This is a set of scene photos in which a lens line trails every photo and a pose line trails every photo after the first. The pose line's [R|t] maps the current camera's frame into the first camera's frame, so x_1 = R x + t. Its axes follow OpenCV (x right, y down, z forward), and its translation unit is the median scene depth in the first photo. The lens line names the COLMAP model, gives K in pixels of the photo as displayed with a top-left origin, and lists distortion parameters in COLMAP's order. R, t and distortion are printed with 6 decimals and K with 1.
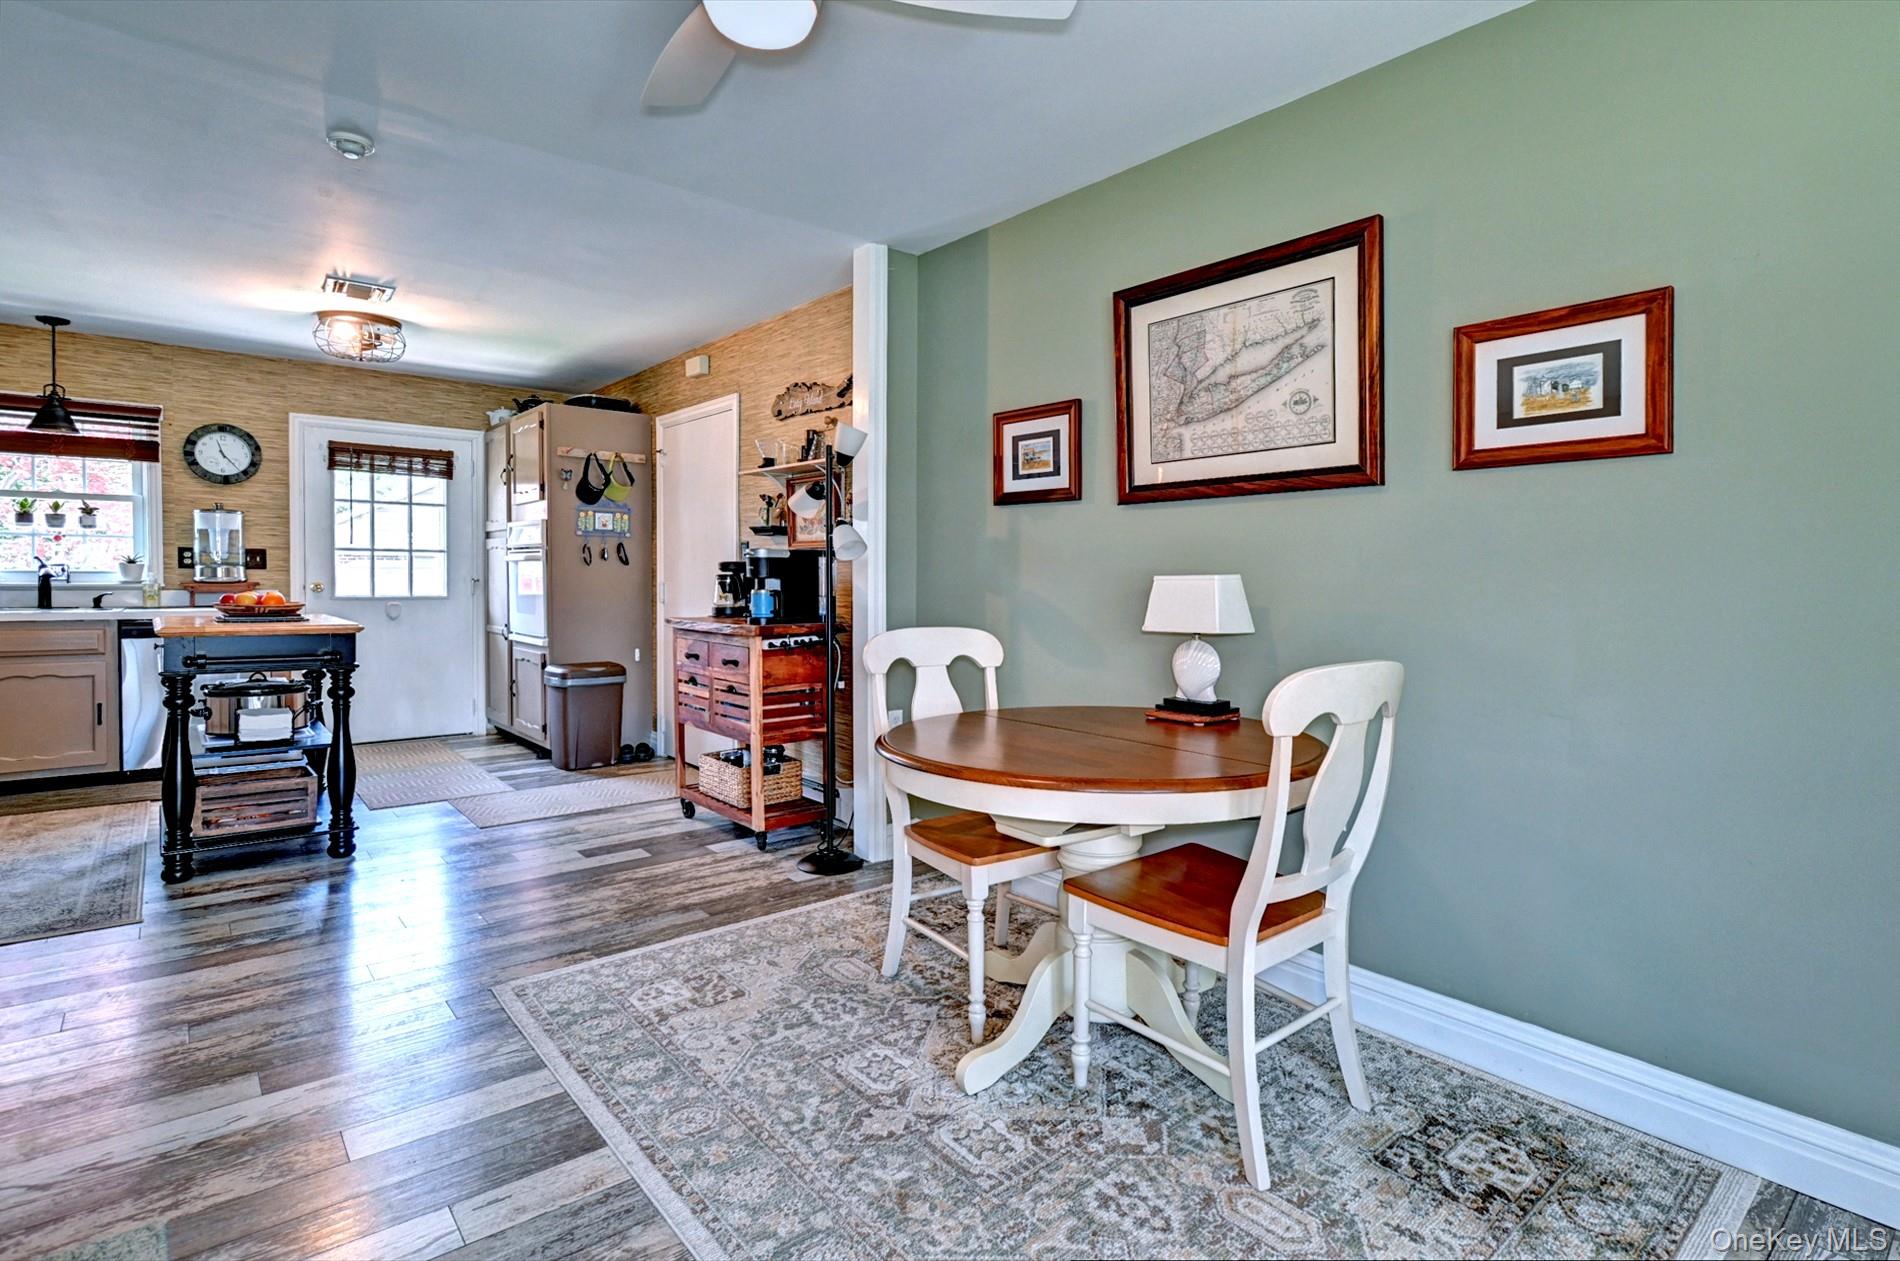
lens RADIAL K [[940.1, 0, 1042.1], [0, 940.1, 579.4], [0, 0, 1]] dist [0.008474, -0.004353]
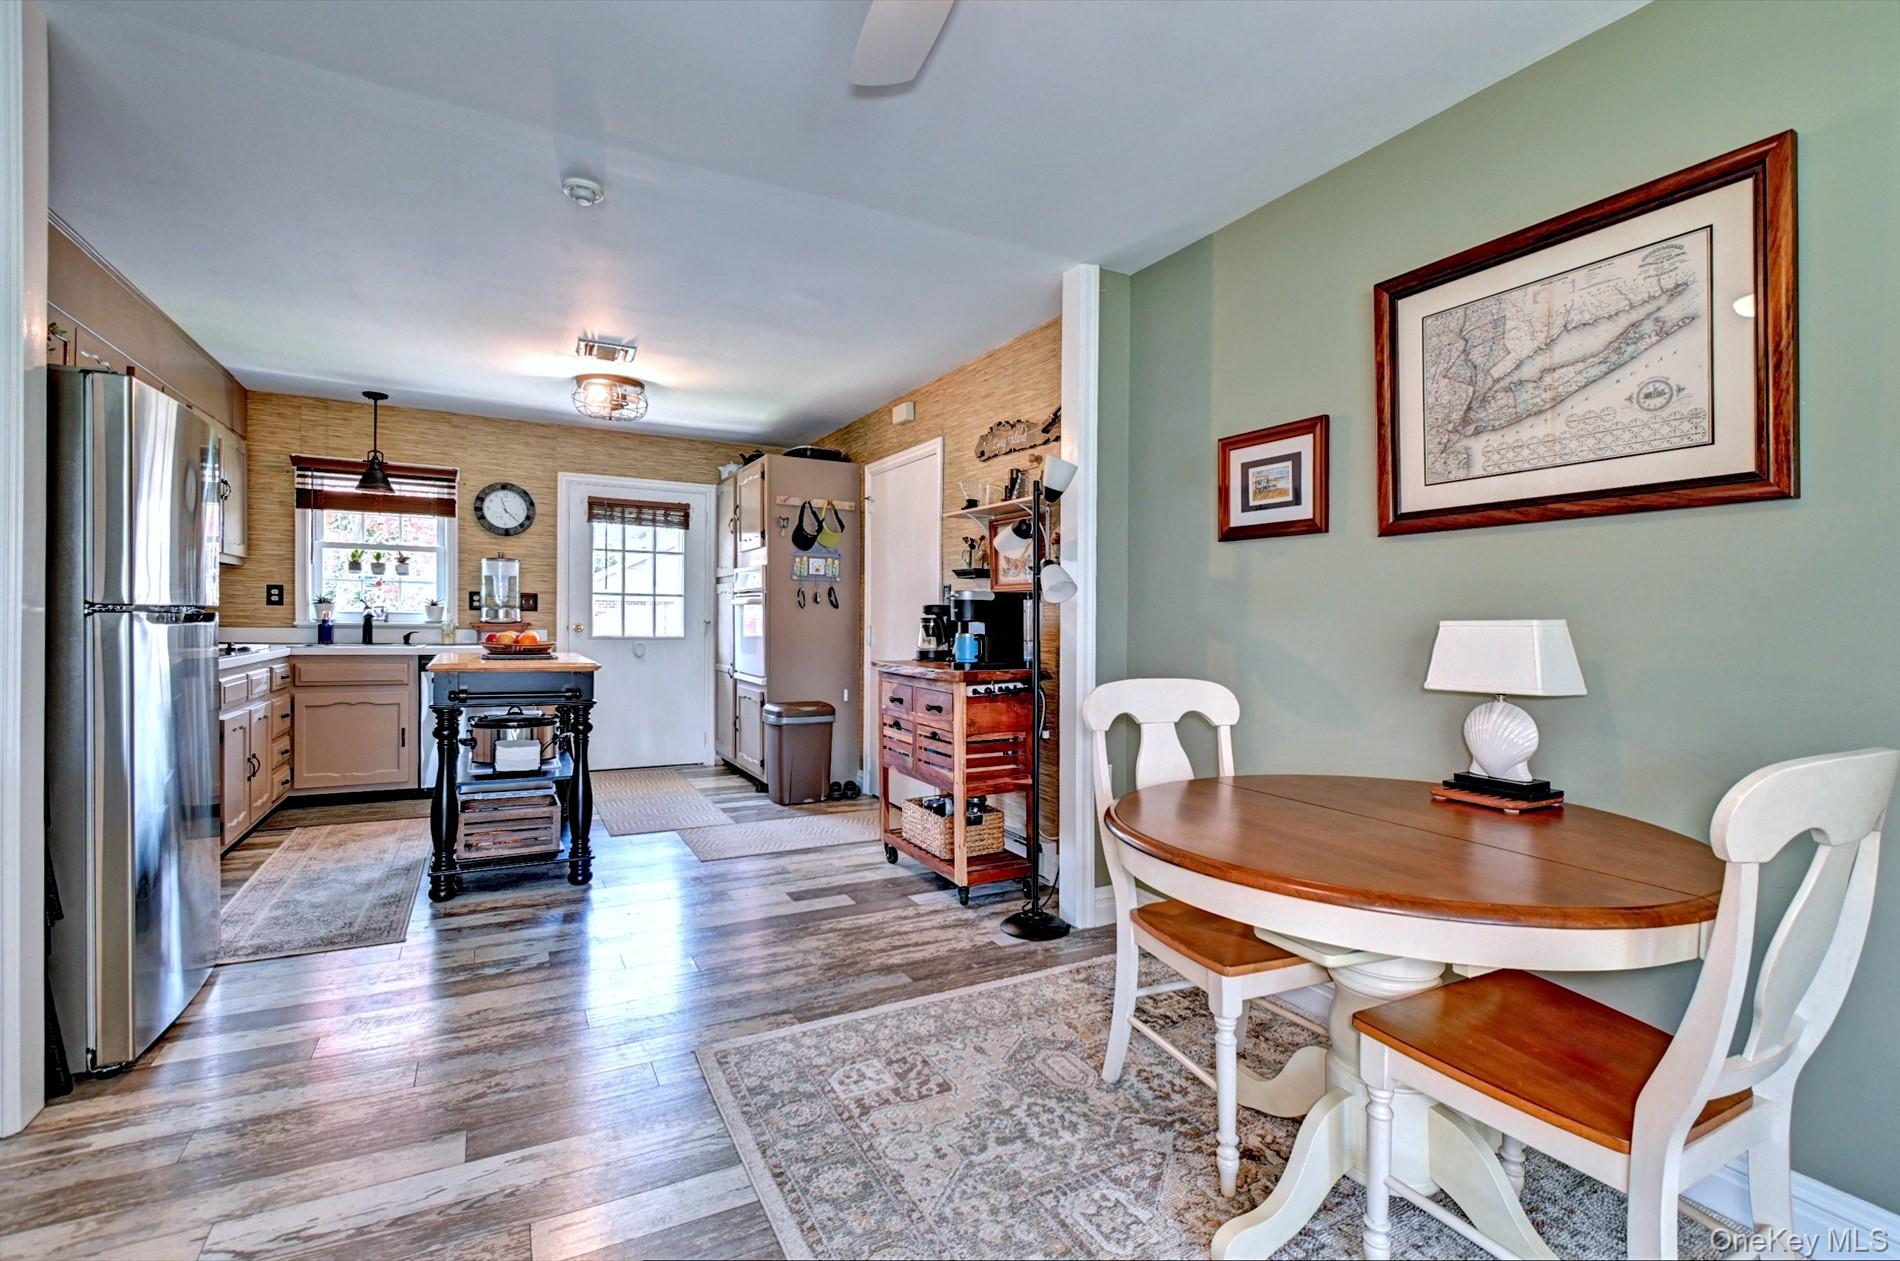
lens RADIAL K [[878.2, 0, 1030.9], [0, 878.2, 615.2], [0, 0, 1]] dist [0.007896, -0.003944]
pose [[0.979508, 0.004472, -0.201354, -0.068298], [-0.006687, 0.999924, -0.010322, 0.001434], [0.201293, 0.011457, 0.979464, 0.175344]]
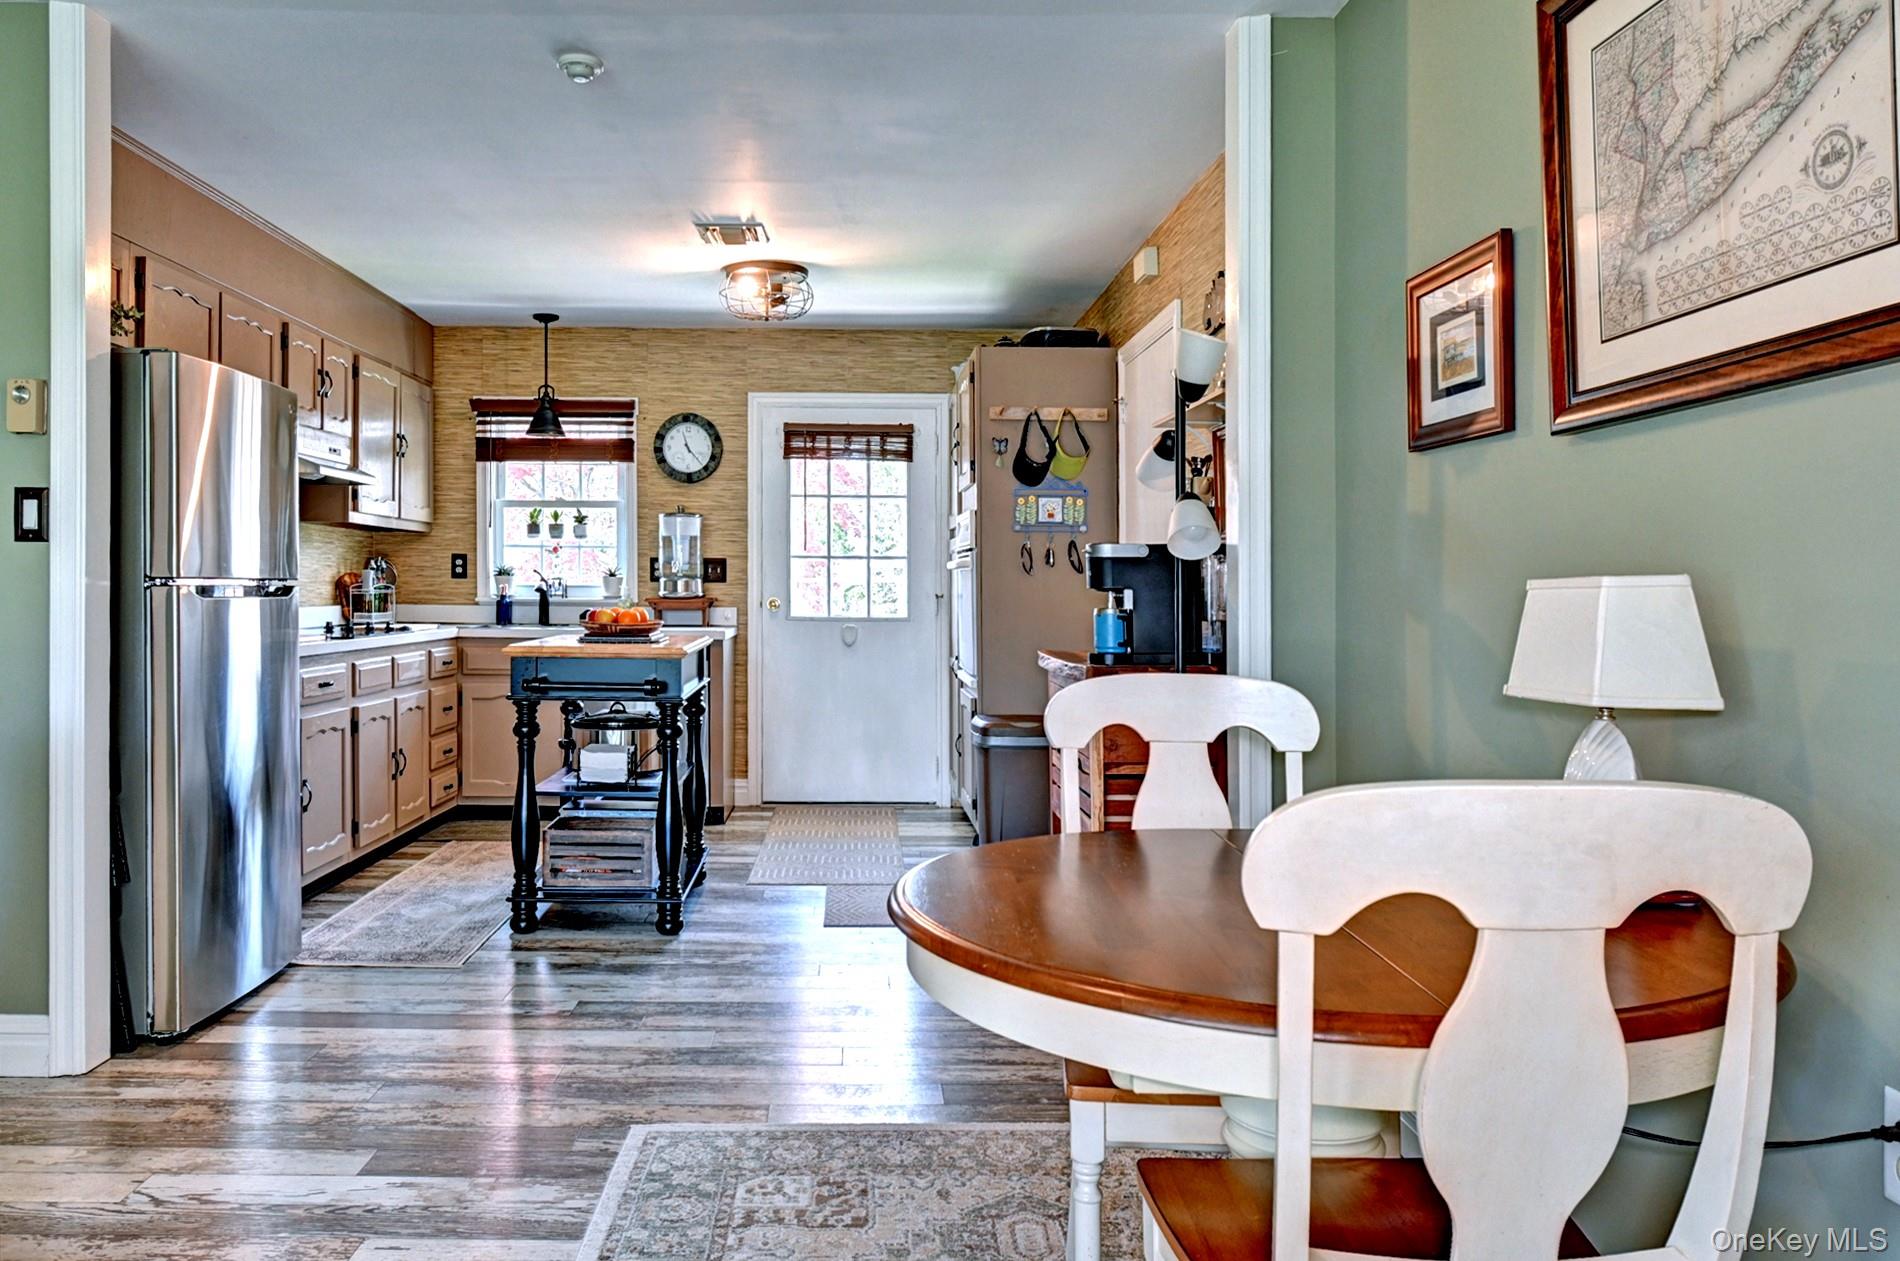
lens RADIAL K [[1512.7, 0, 908.4], [0, 1512.7, 573.5], [0, 0, 1]] dist [-0.003686, -0.004780]
pose [[0.745237, -0.009034, -0.666739, 0.364608], [-0.002709, 0.999859, -0.016576, 0.005952], [0.666794, 0.014159, 0.745107, 0.209474]]
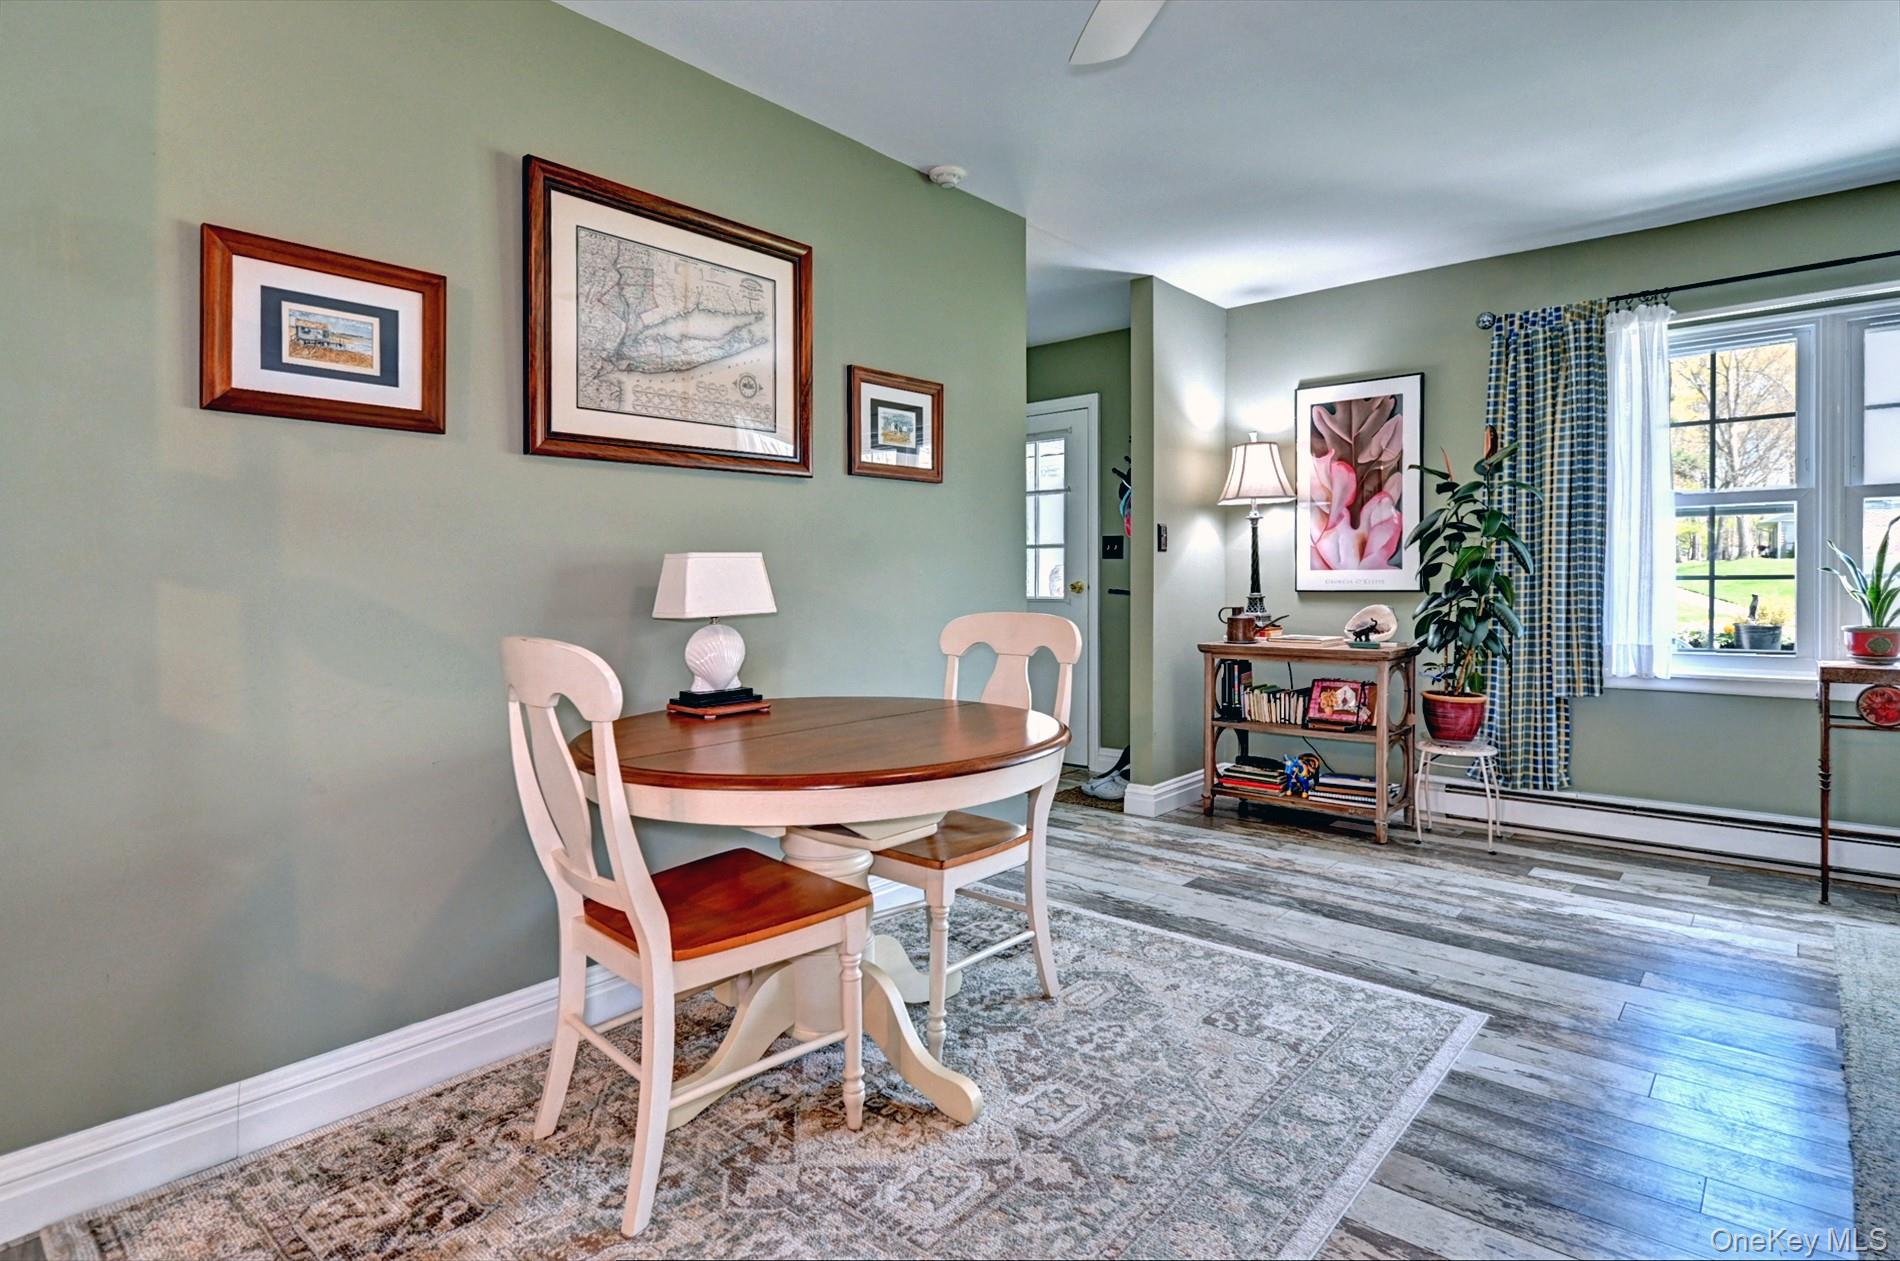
lens RADIAL K [[969.9, 0, 921.6], [0, 969.9, 576.9], [0, 0, 1]] dist [-0.000998, 0.000221]
pose [[-0.085526, -0.009884, 0.996287, -0.707841], [0.008467, 0.999907, 0.010647, 0.009403], [-0.996300, 0.009346, -0.085435, 0.798028]]
